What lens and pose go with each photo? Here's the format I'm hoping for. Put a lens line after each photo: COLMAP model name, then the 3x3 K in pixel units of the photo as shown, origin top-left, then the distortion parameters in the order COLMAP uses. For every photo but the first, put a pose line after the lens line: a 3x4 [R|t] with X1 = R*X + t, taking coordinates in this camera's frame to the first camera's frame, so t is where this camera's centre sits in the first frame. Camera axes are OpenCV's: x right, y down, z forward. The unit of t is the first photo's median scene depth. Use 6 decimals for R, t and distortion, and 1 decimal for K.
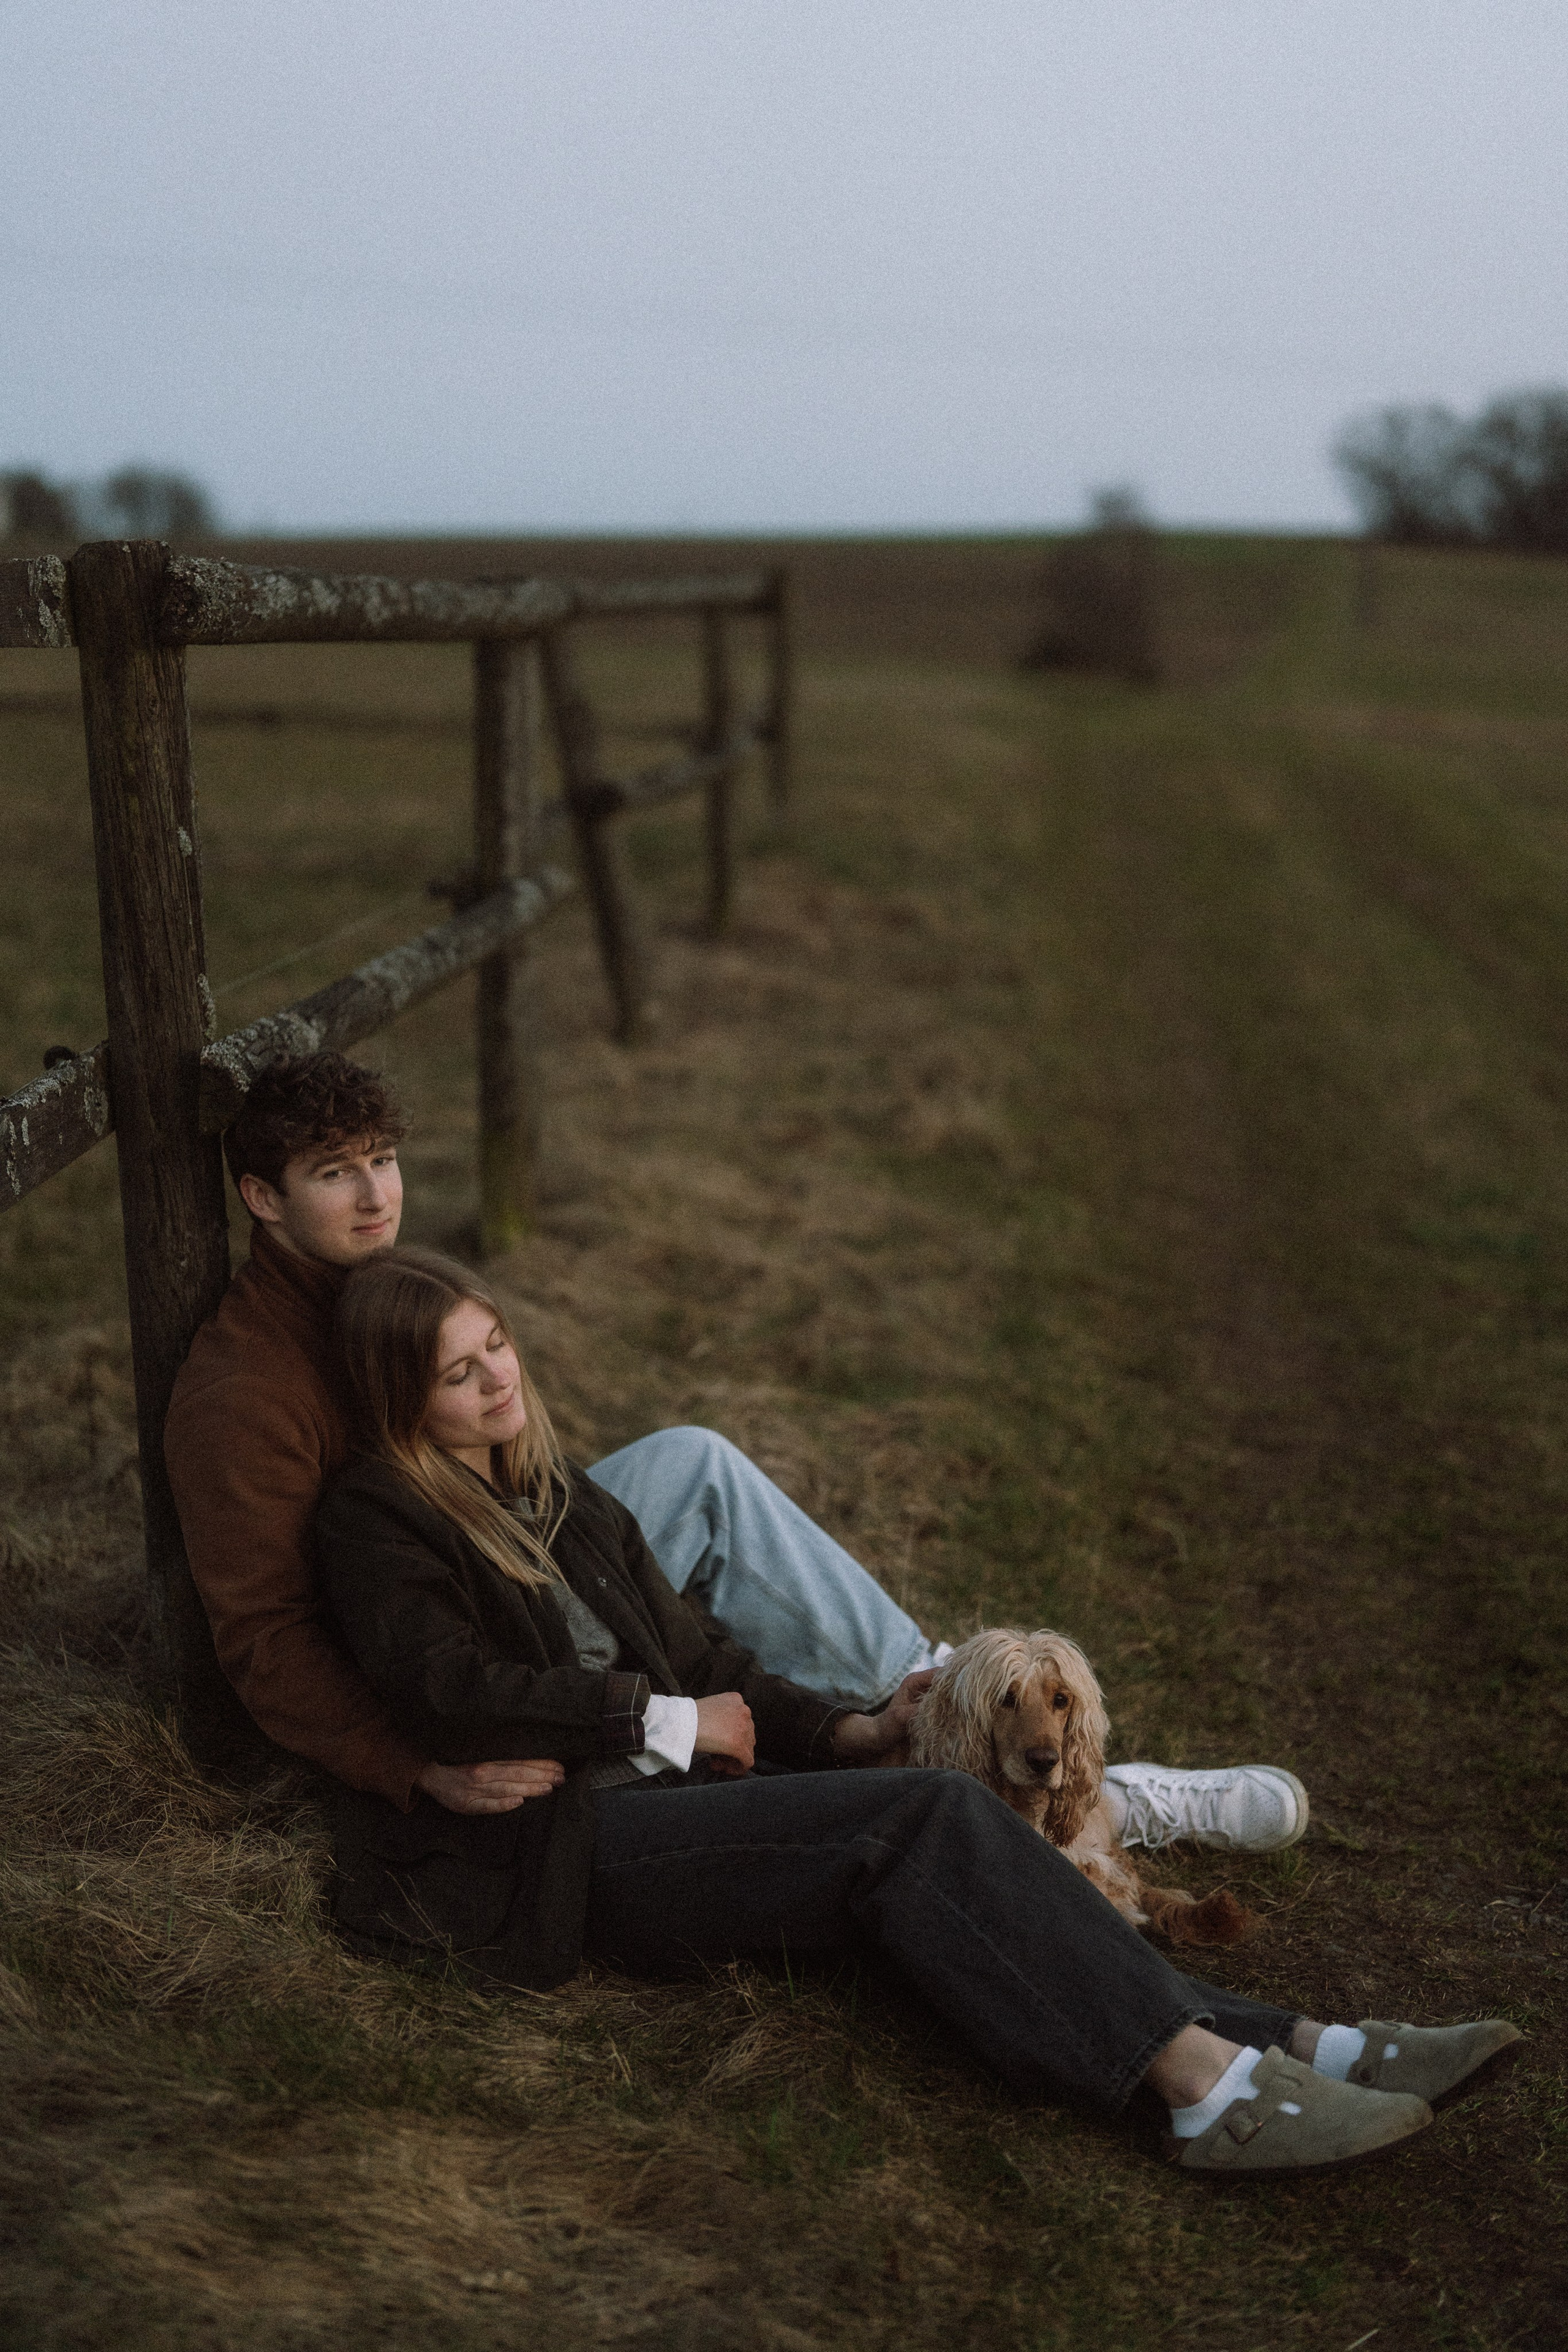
lens RADIAL K [[3587.3, 0, 784.0], [0, 3587.3, 1176.0], [0, 0, 1]] dist [0.014976, 0.065820]
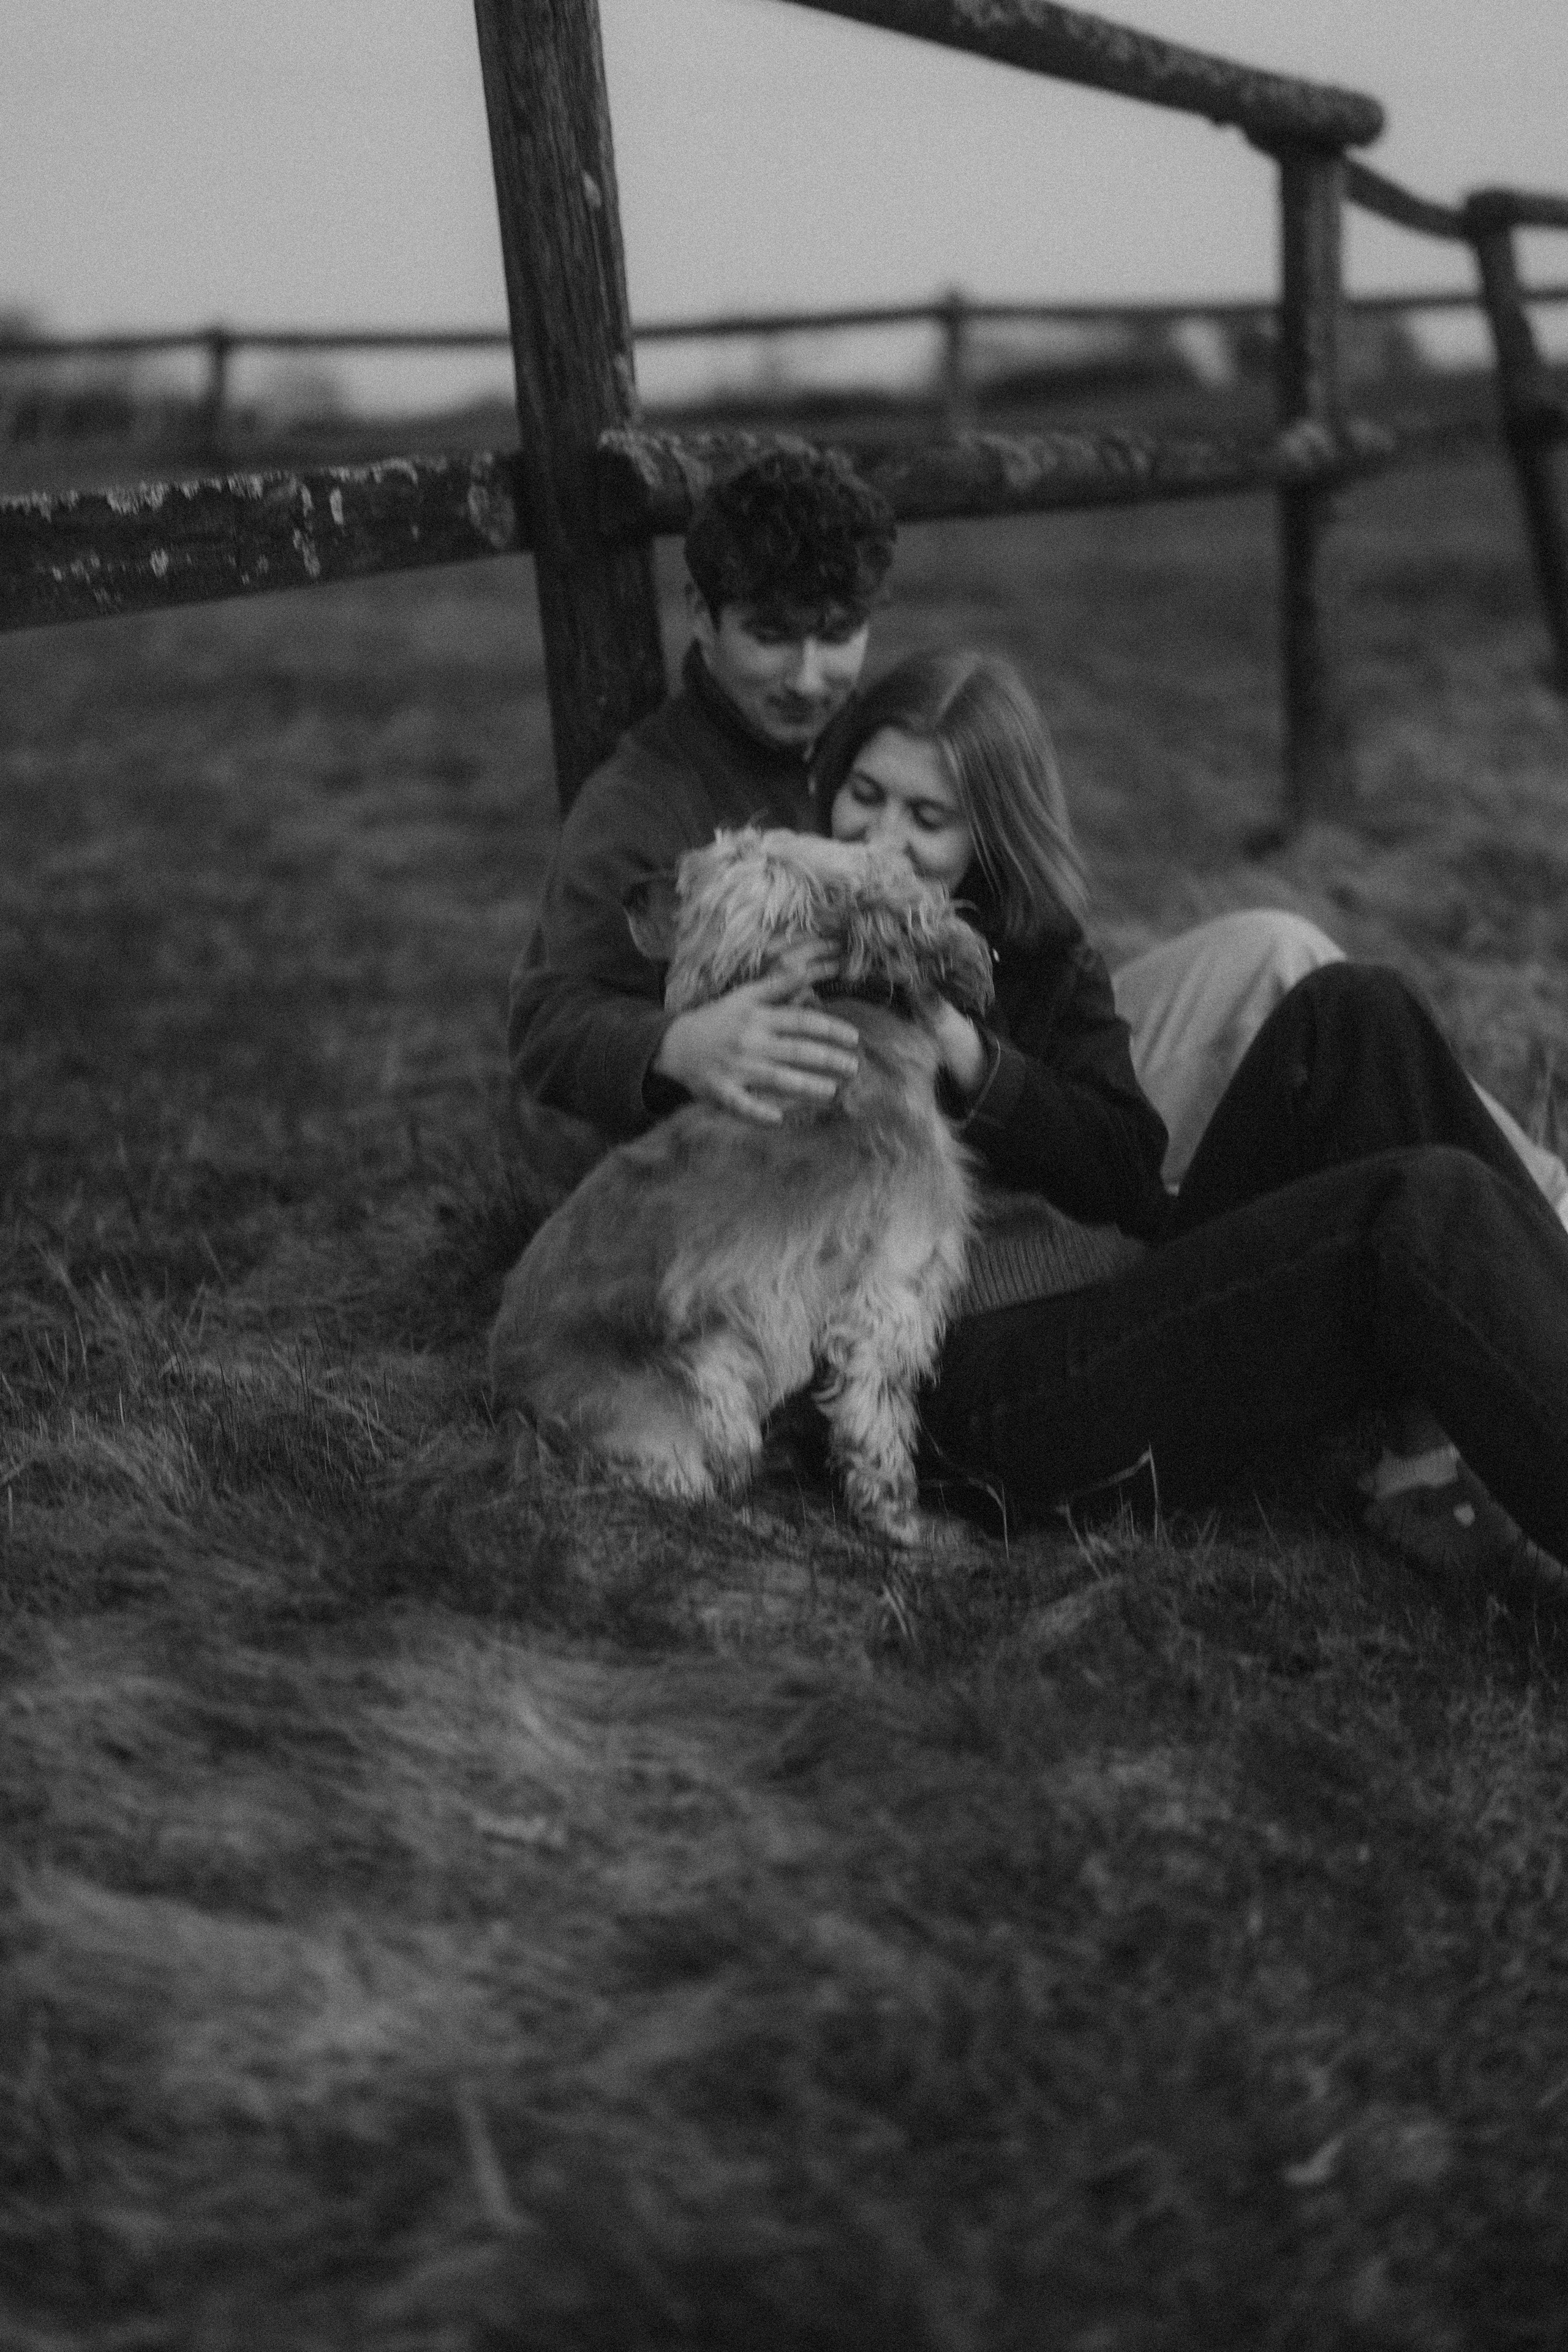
lens RADIAL K [[3333.2, 0, 792.2], [0, 3333.2, 1221.4], [0, 0, 1]] dist [-0.030205, 0.331123]
pose [[0.943043, 0.026434, -0.331619, 0.149030], [-0.001192, 0.997100, 0.076091, 0.091499], [0.332669, -0.071362, 0.940340, 0.266702]]
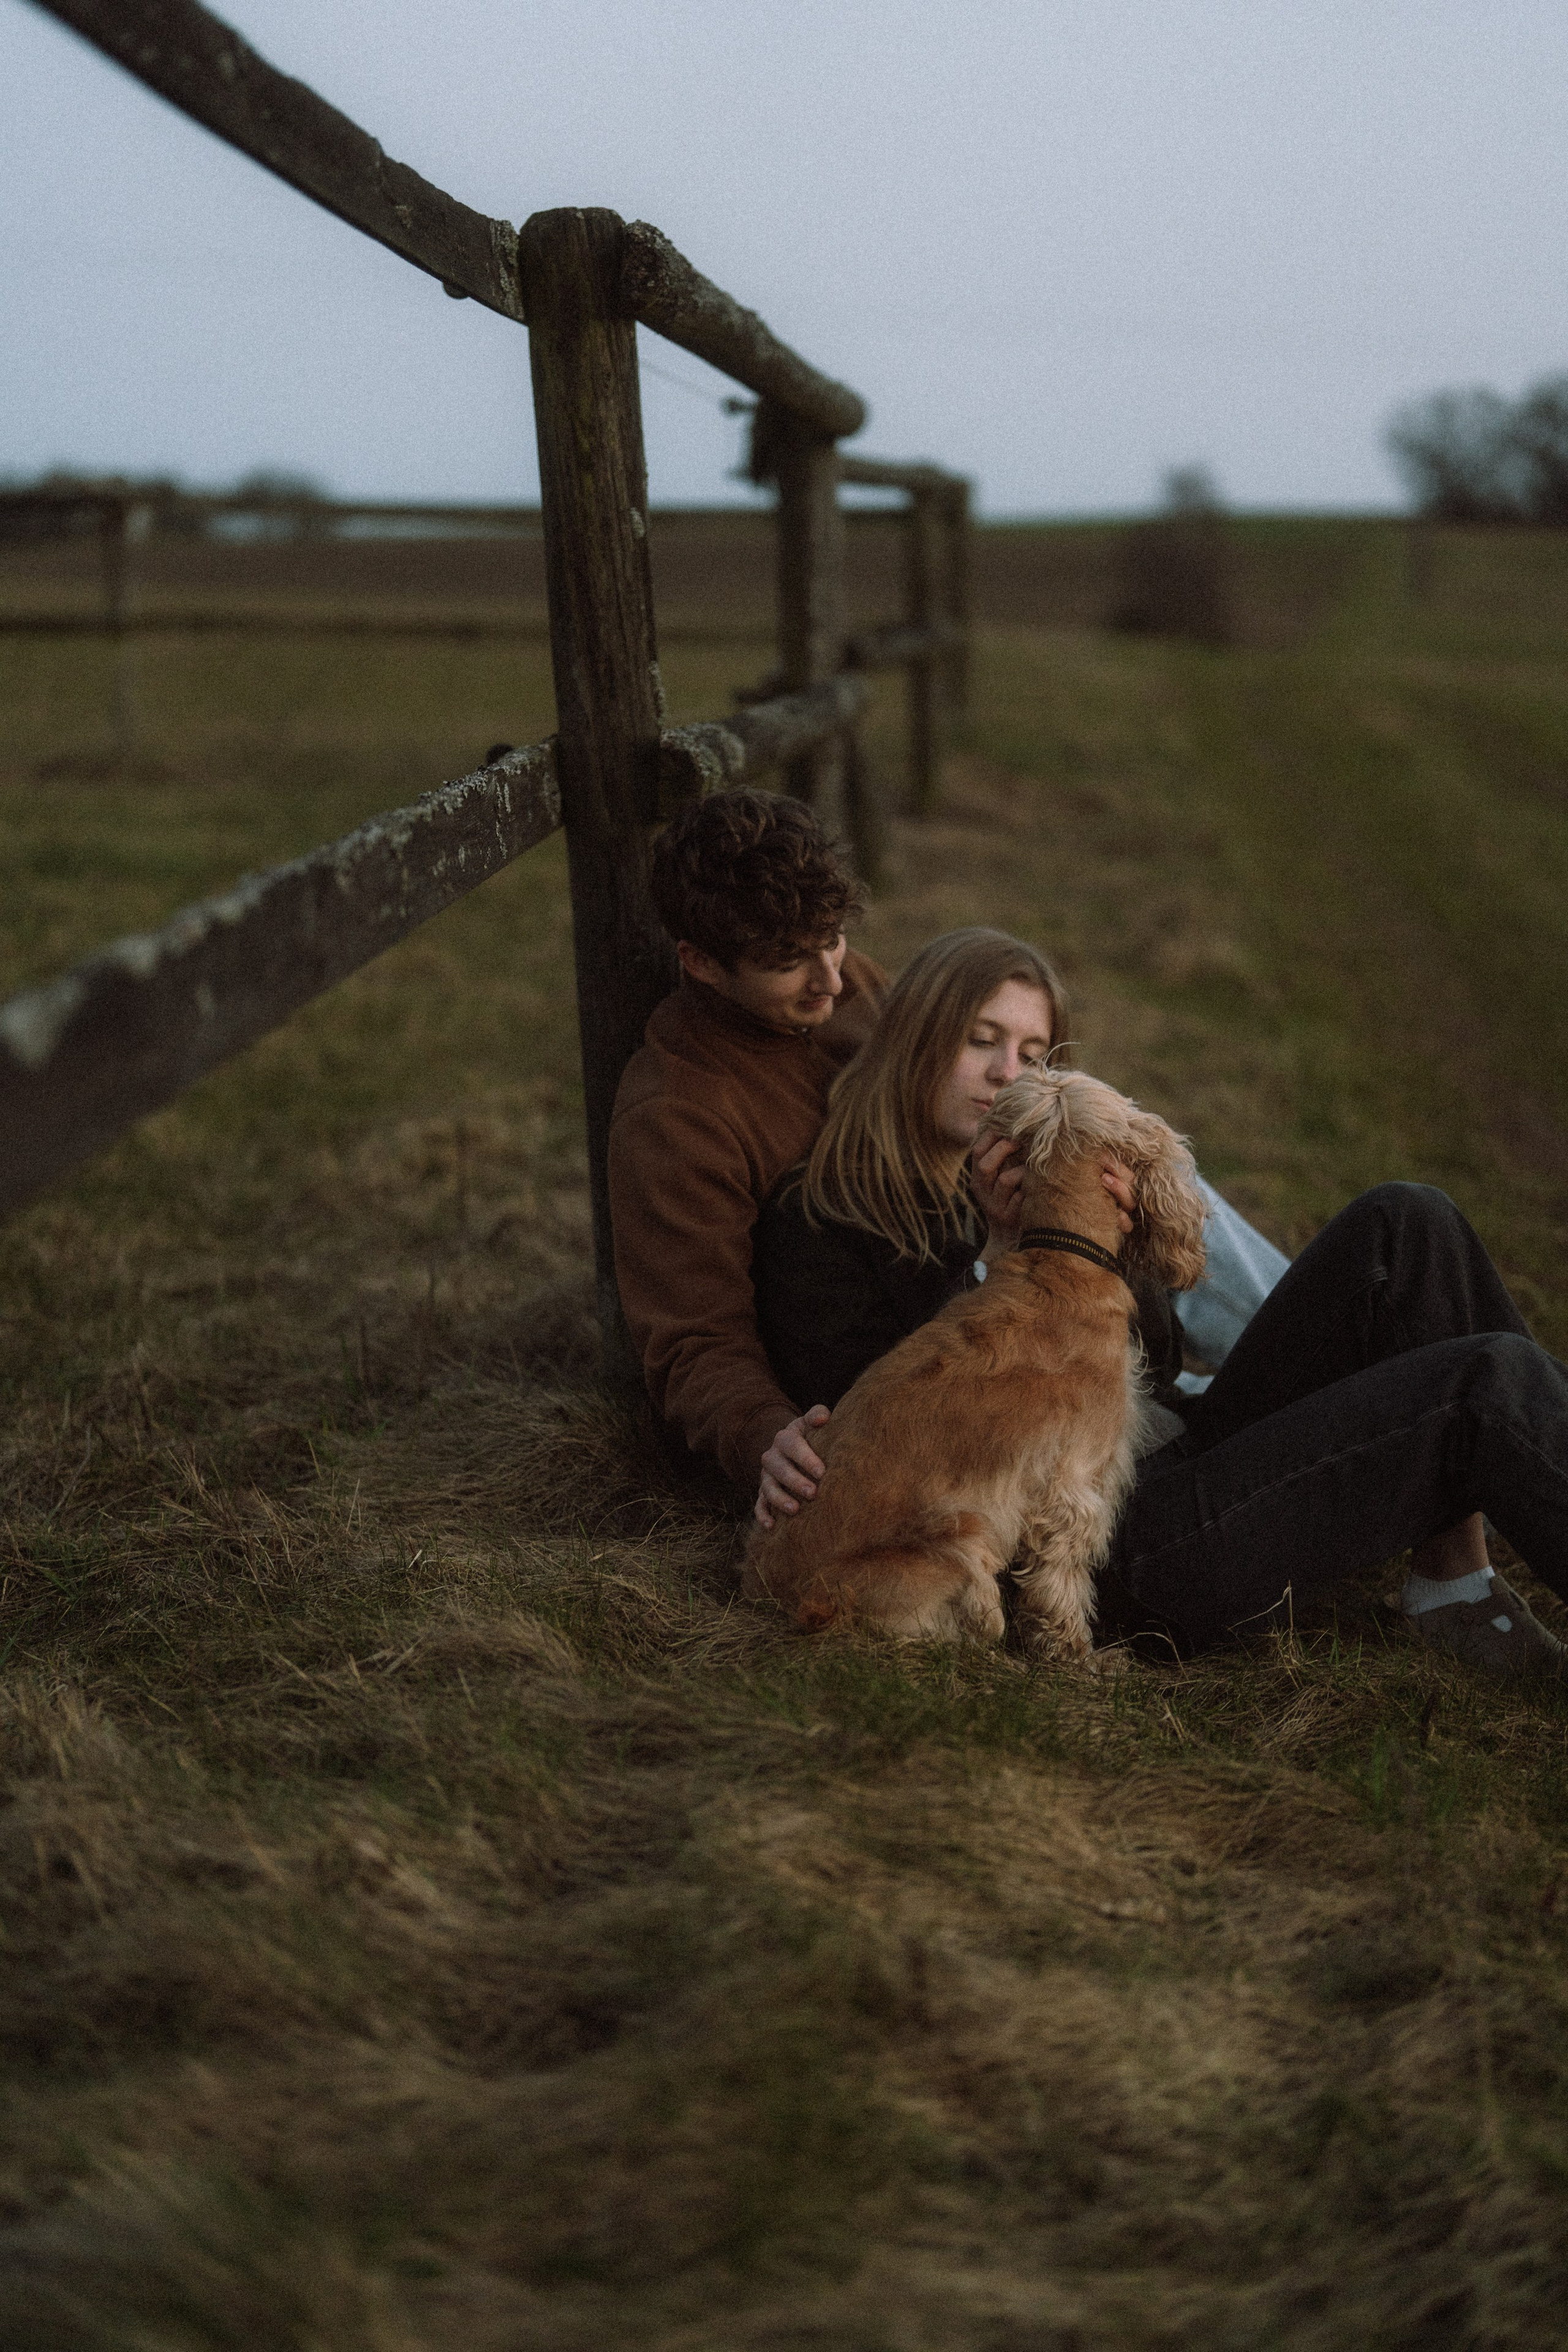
lens RADIAL K [[3333.2, 0, 792.2], [0, 3333.2, 1221.4], [0, 0, 1]] dist [-0.030205, 0.331123]
pose [[0.999617, -0.010265, -0.025699, -0.106480], [0.011024, 0.999503, 0.029550, 0.072469], [0.025383, -0.029822, 0.999233, 0.092437]]
